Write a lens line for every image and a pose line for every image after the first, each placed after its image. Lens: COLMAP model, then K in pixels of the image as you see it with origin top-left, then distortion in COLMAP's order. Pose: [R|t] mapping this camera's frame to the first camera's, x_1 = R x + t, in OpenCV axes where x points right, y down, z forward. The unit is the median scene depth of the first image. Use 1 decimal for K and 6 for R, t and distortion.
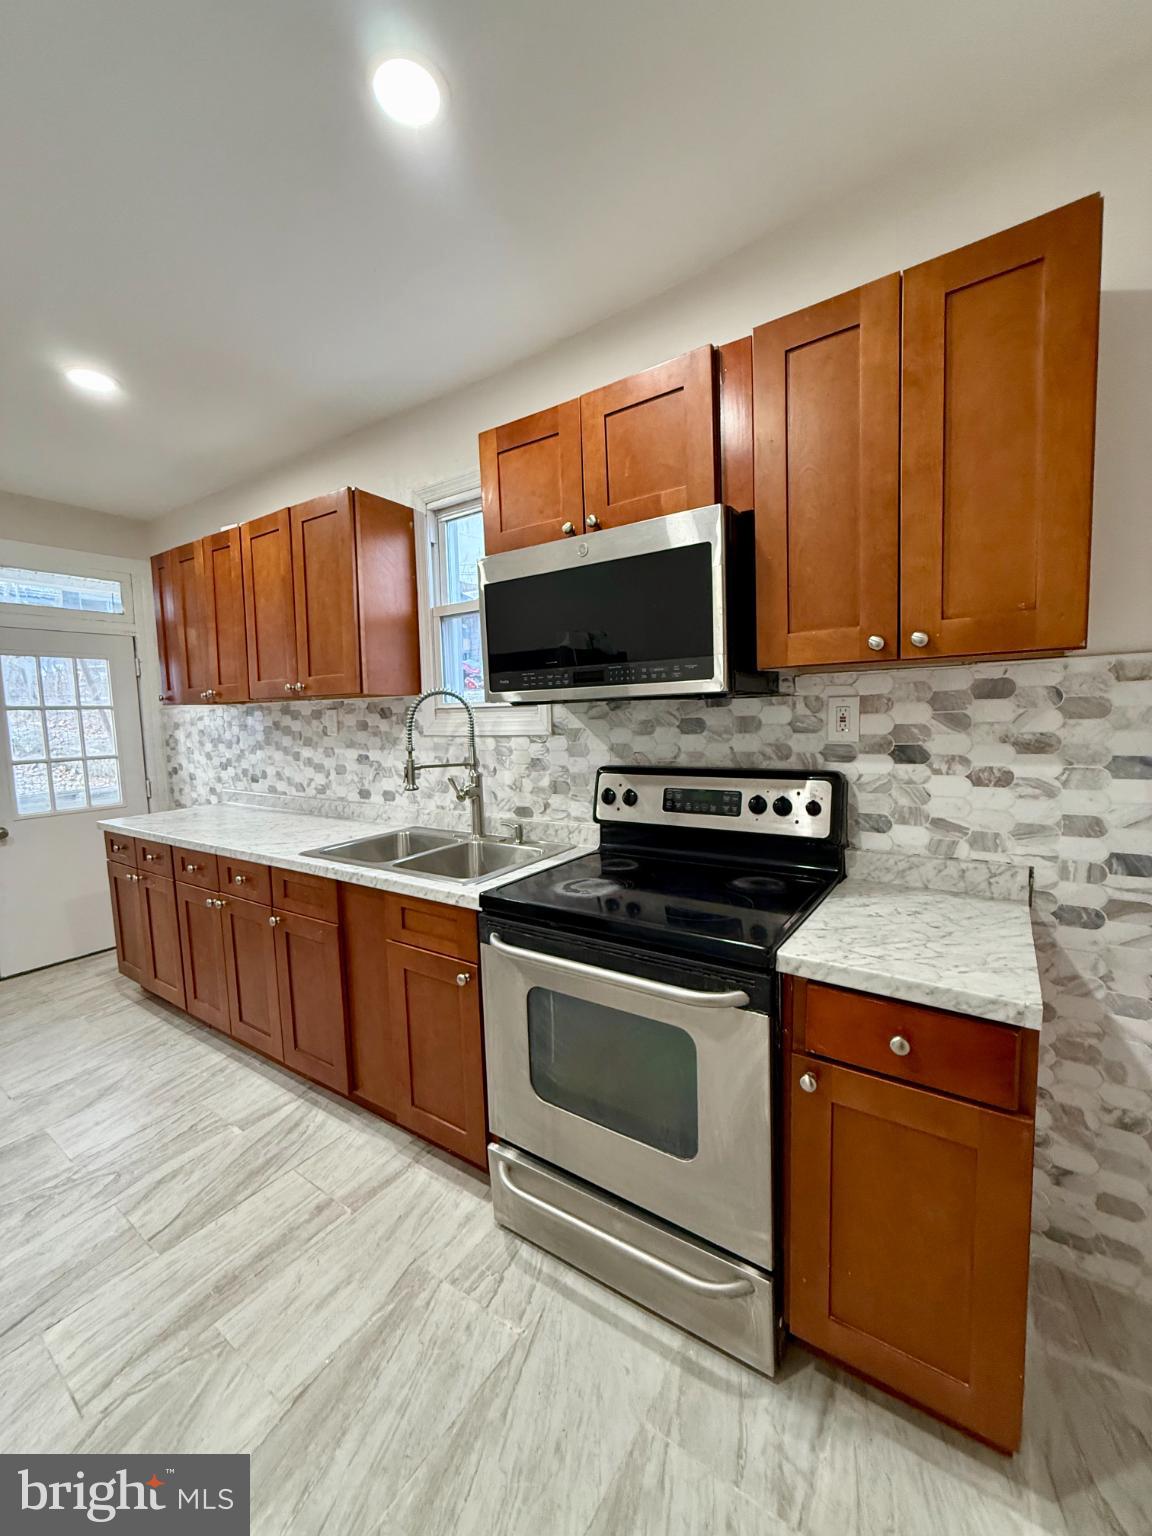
lens RADIAL K [[620.9, 0, 578.5], [0, 620.9, 768.4], [0, 0, 1]] dist [-0.001302, 0.000779]
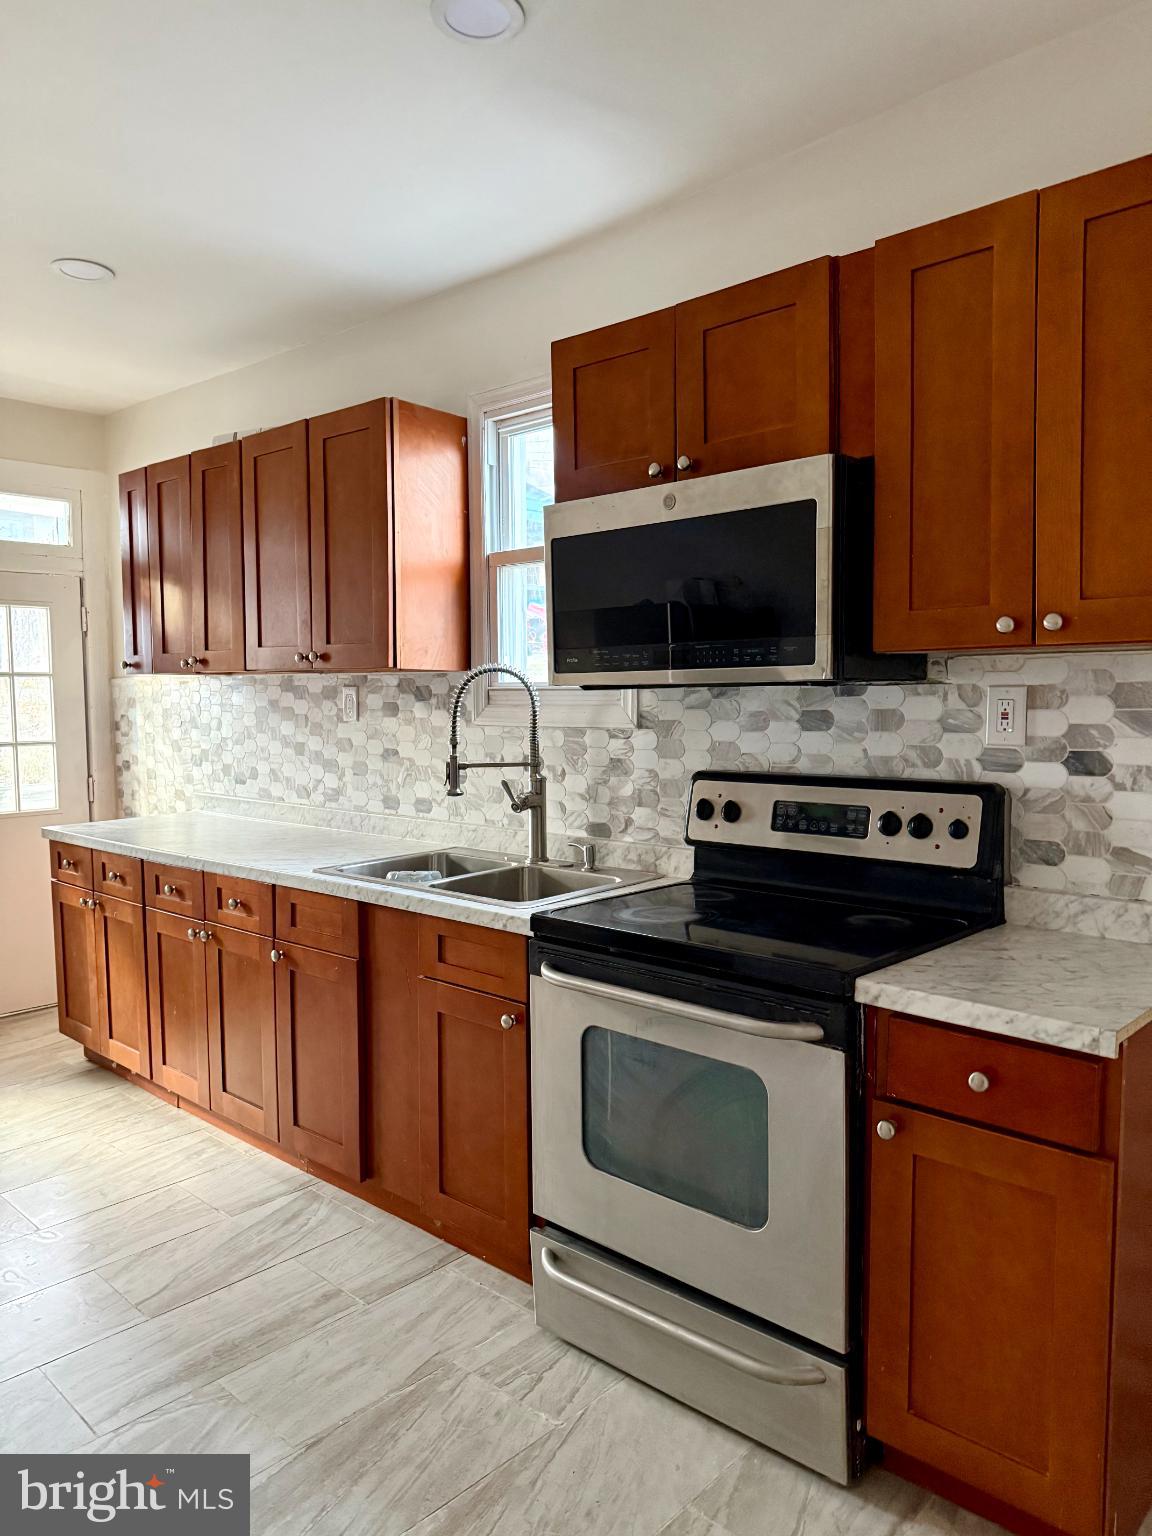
lens RADIAL K [[1073.1, 0, 563.8], [0, 1073.1, 784.1], [0, 0, 1]] dist [0.057398, -0.015294]
pose [[0.987570, 0.033755, -0.153511, 0.096449], [-0.034314, 0.999411, -0.000994, 0.025121], [0.153387, 0.006249, 0.988146, -0.407096]]
